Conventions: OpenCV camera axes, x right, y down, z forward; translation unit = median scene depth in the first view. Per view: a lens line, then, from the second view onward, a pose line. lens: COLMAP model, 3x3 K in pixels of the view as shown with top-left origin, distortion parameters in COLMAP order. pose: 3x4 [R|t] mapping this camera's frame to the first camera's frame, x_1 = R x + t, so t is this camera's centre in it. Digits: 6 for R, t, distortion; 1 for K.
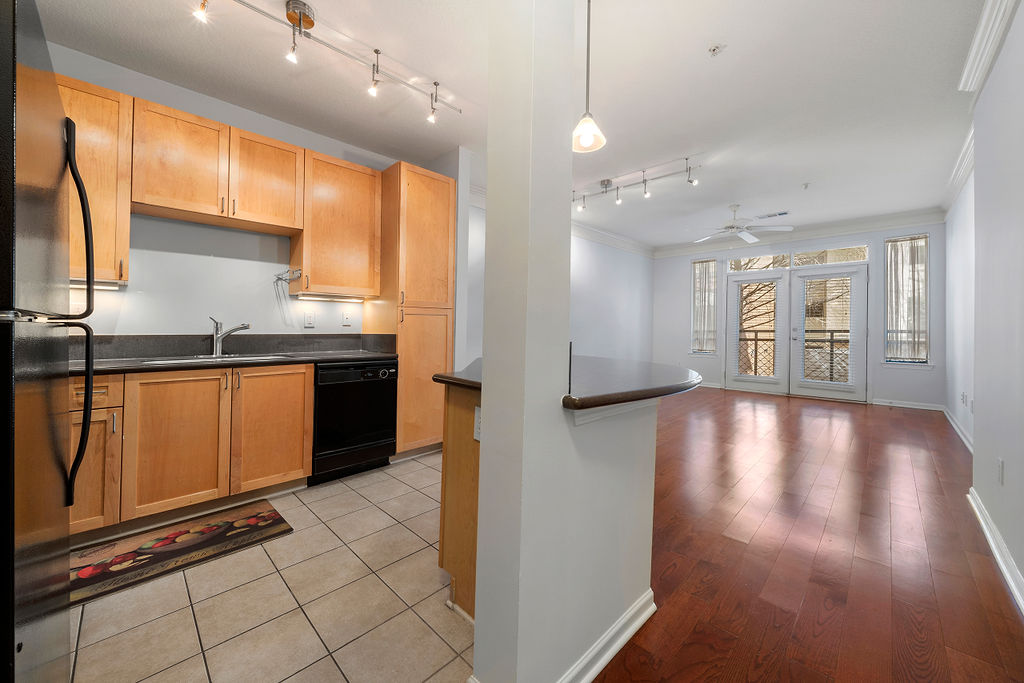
lens RADIAL K [[385.4, 0, 511.8], [0, 385.4, 321.7], [0, 0, 1]] dist [-0.006544, 0.001506]
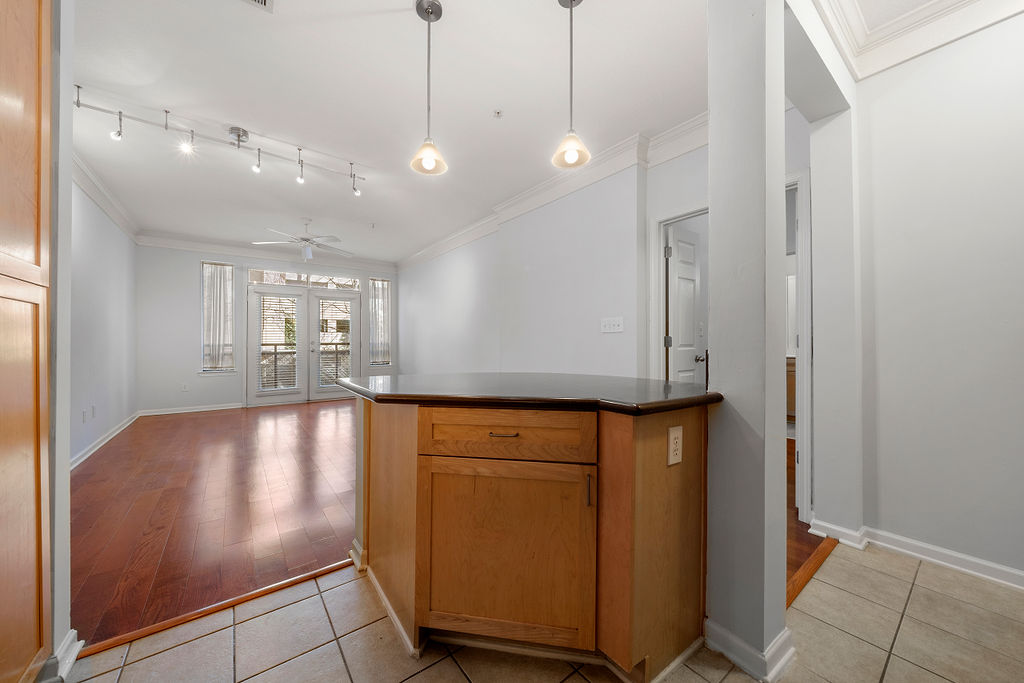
lens RADIAL K [[358.6, 0, 505.9], [0, 358.6, 342.8], [0, 0, 1]] dist [-0.000092, 0.000040]
pose [[0.165248, -0.004516, 0.986242, -0.208564], [-0.013911, 0.999879, 0.006909, 0.005680], [-0.986154, -0.014862, 0.165166, 0.268324]]
